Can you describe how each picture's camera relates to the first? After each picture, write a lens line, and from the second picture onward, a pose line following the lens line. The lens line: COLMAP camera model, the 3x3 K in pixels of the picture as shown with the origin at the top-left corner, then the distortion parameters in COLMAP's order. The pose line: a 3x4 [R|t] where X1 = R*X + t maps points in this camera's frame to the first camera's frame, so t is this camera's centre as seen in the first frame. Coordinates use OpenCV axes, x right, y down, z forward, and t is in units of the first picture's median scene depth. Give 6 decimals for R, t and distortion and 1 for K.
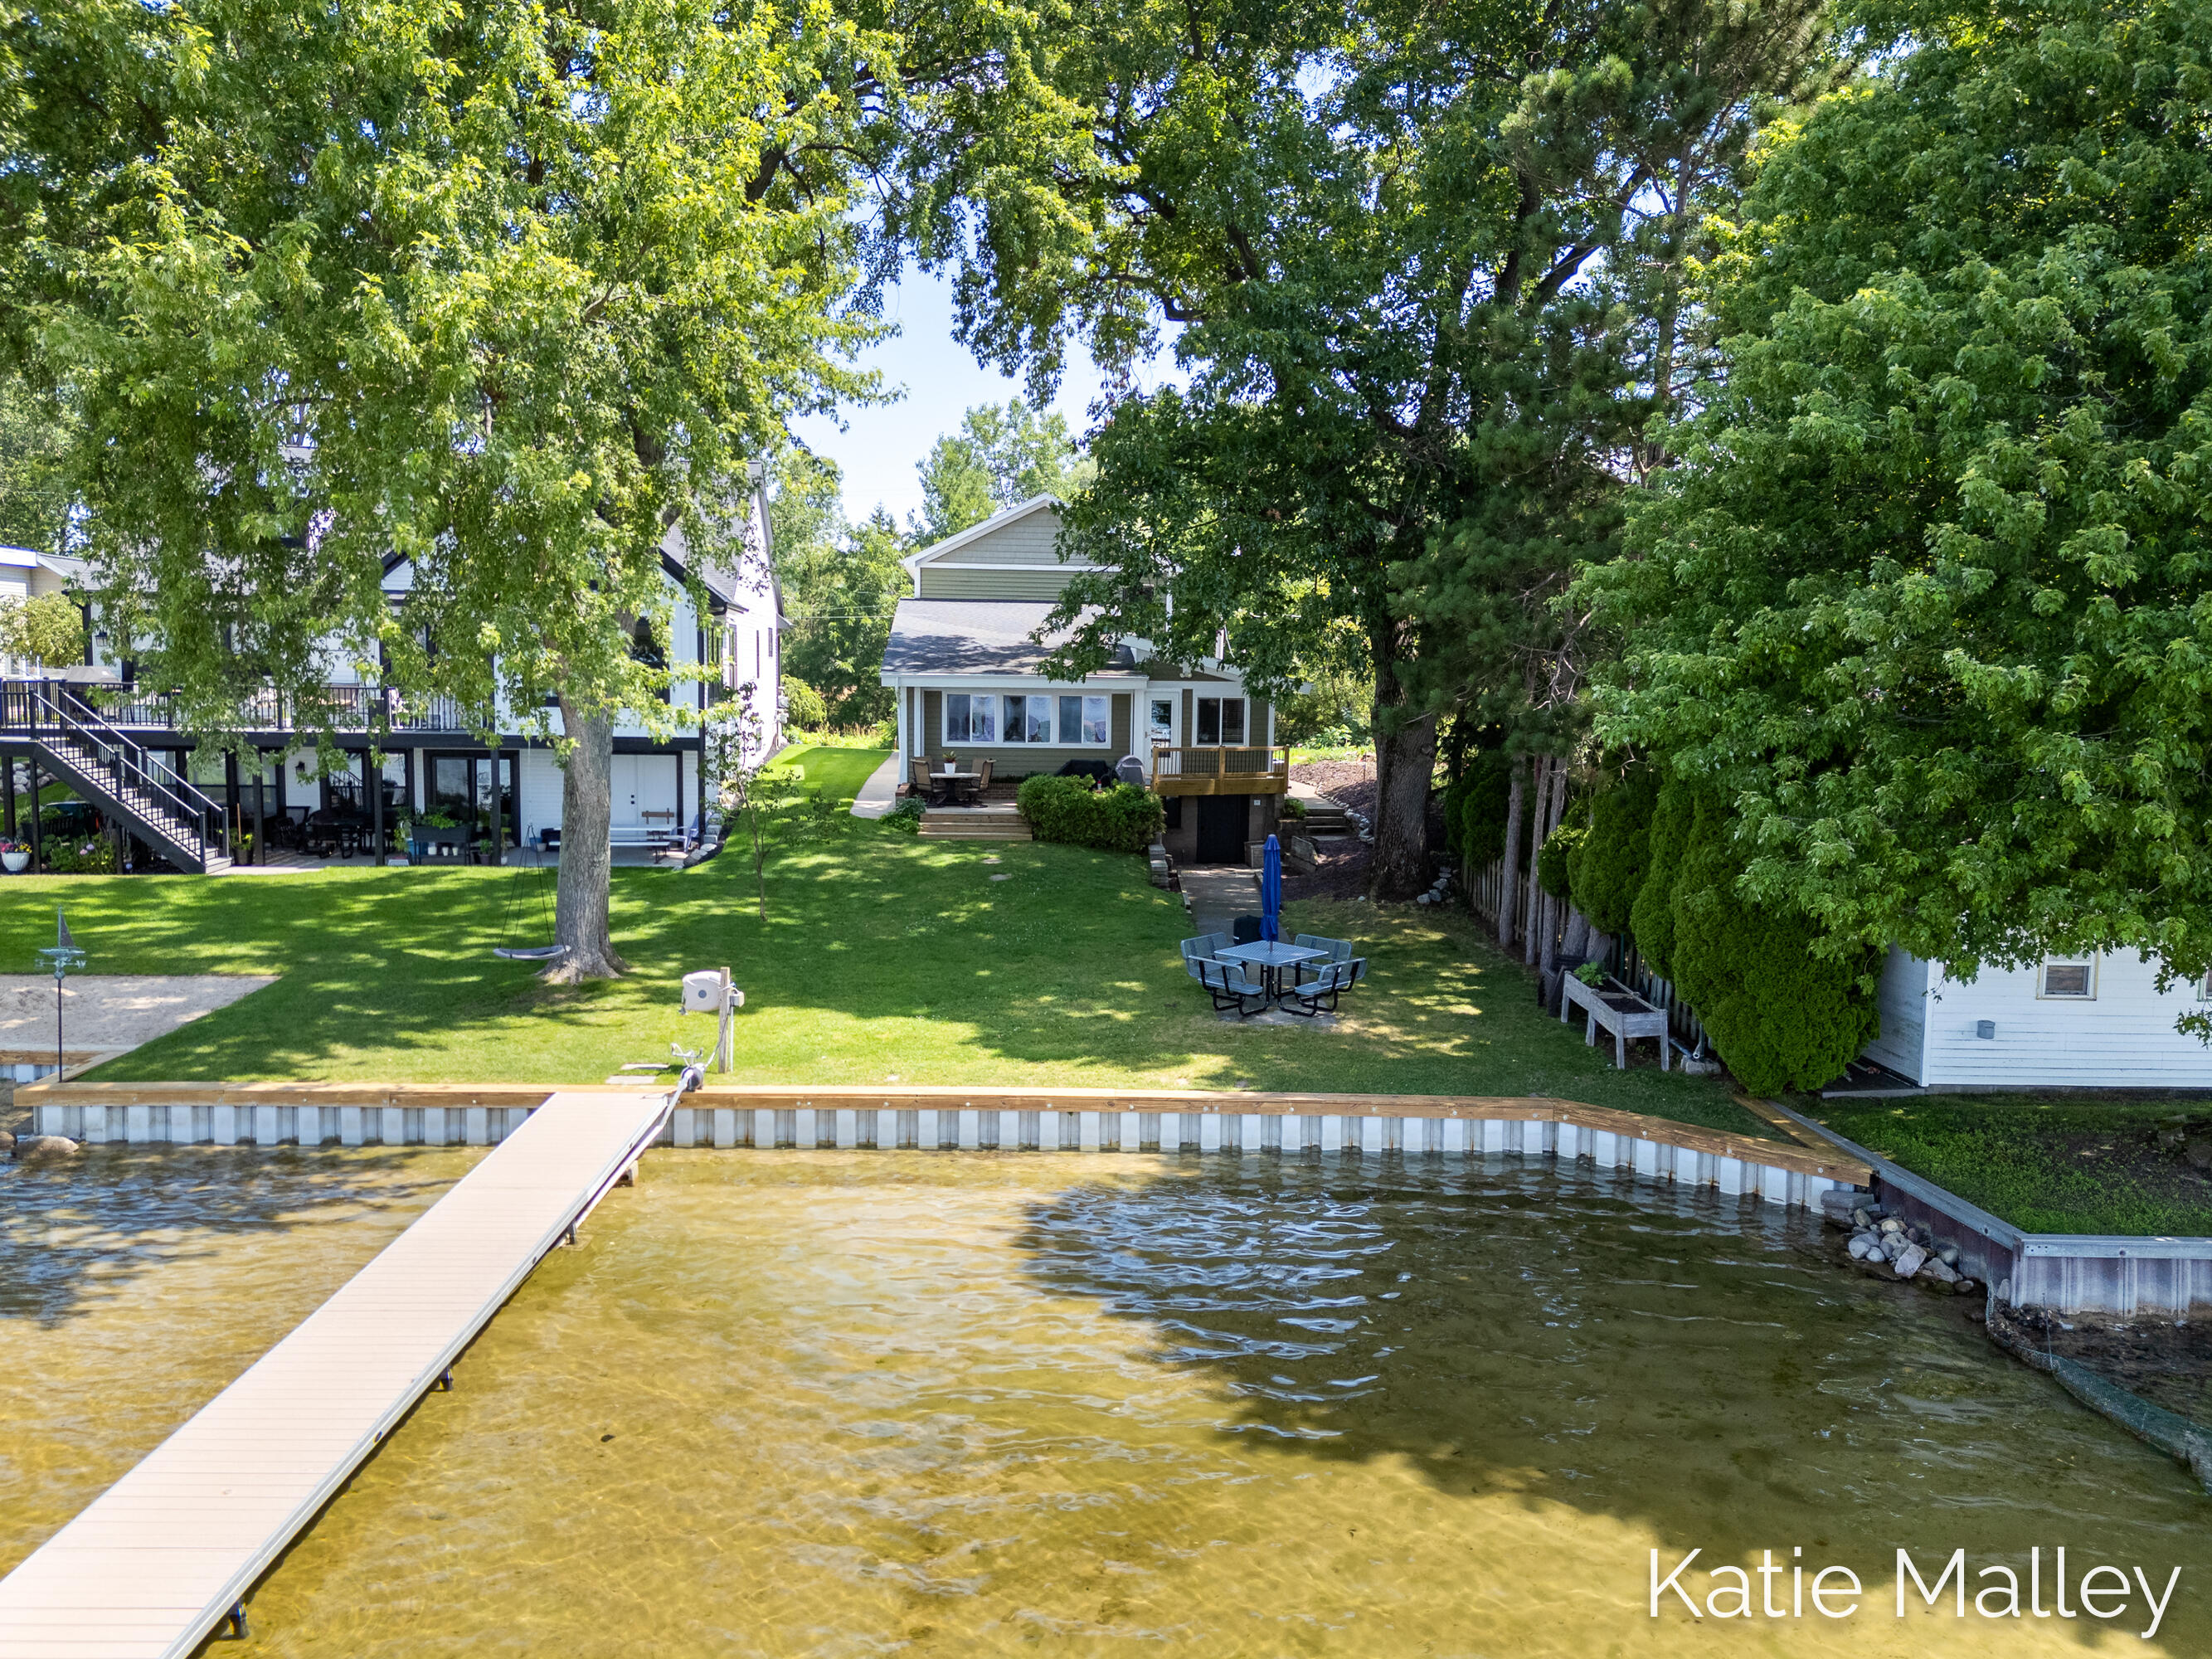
lens RADIAL K [[1613.7, 0, 1106.0], [0, 1613.7, 829.5], [0, 0, 1]] dist [0.059564, -0.031017]
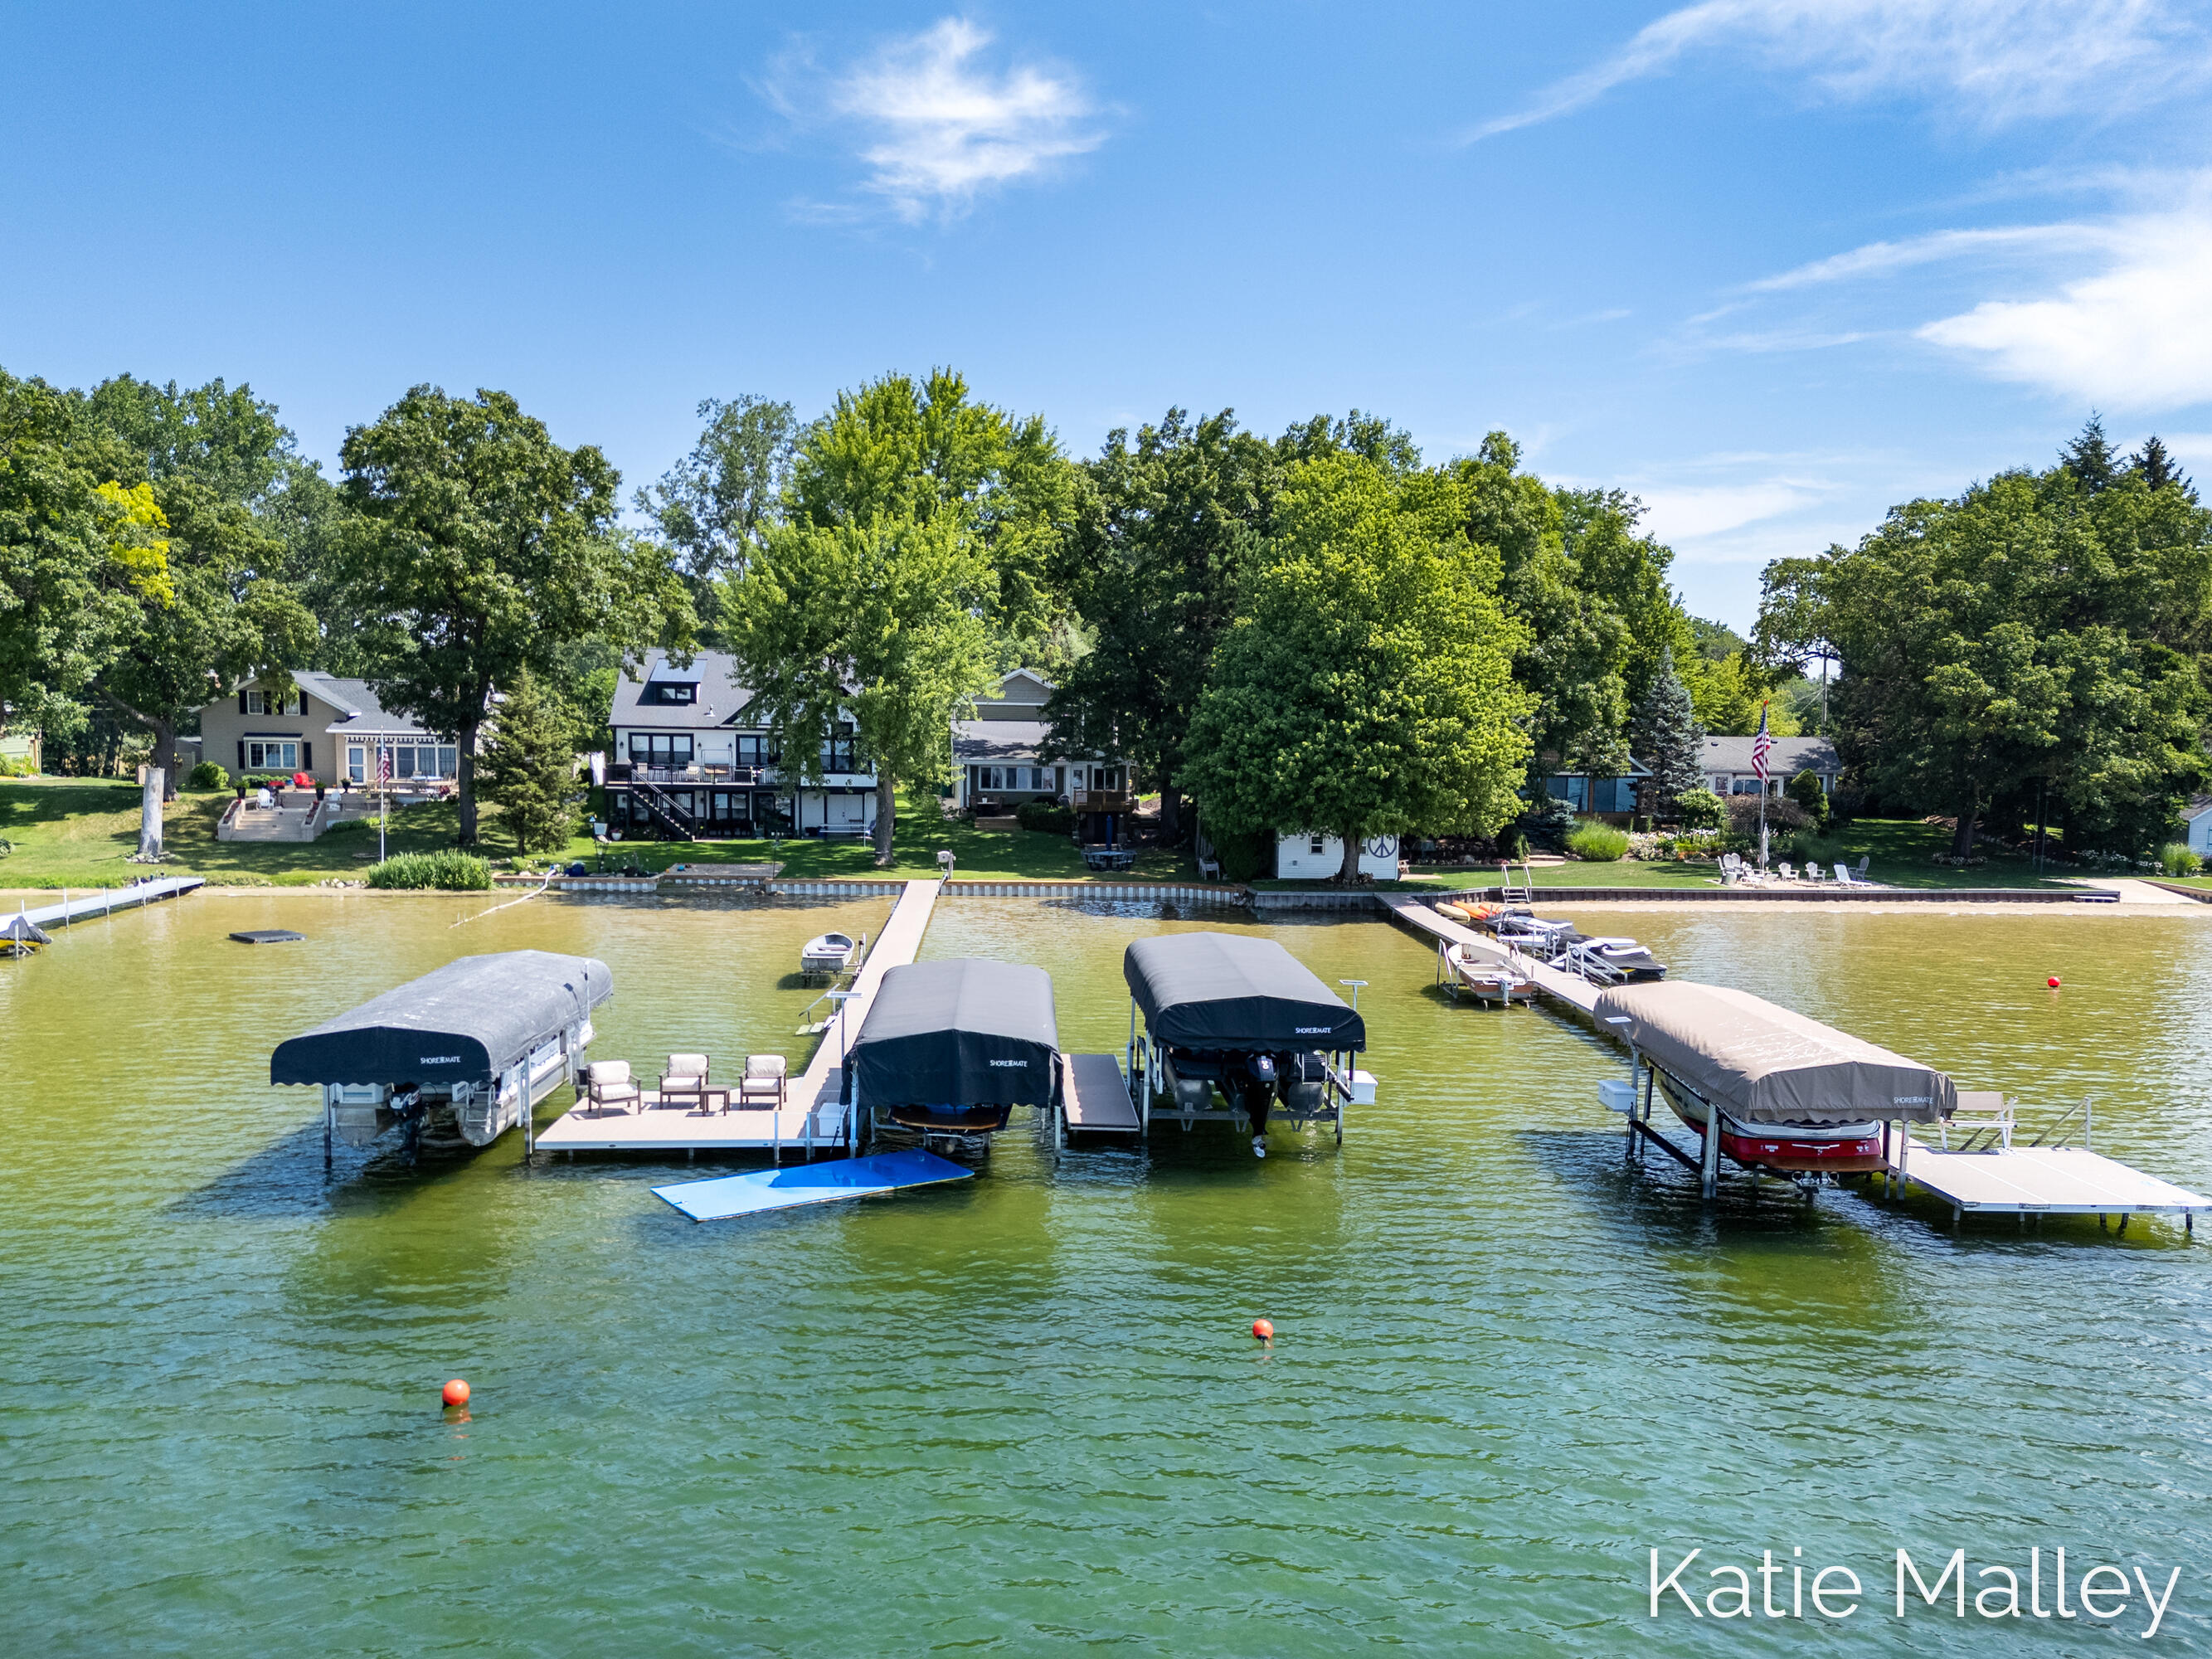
lens RADIAL K [[1613.7, 0, 1106.0], [0, 1613.7, 829.5], [0, 0, 1]] dist [0.059564, -0.031017]
pose [[0.999145, -0.002379, 0.041278, -0.019789], [0.003804, 0.999398, -0.034472, 0.081337], [-0.041171, 0.034600, 0.998553, -1.254121]]
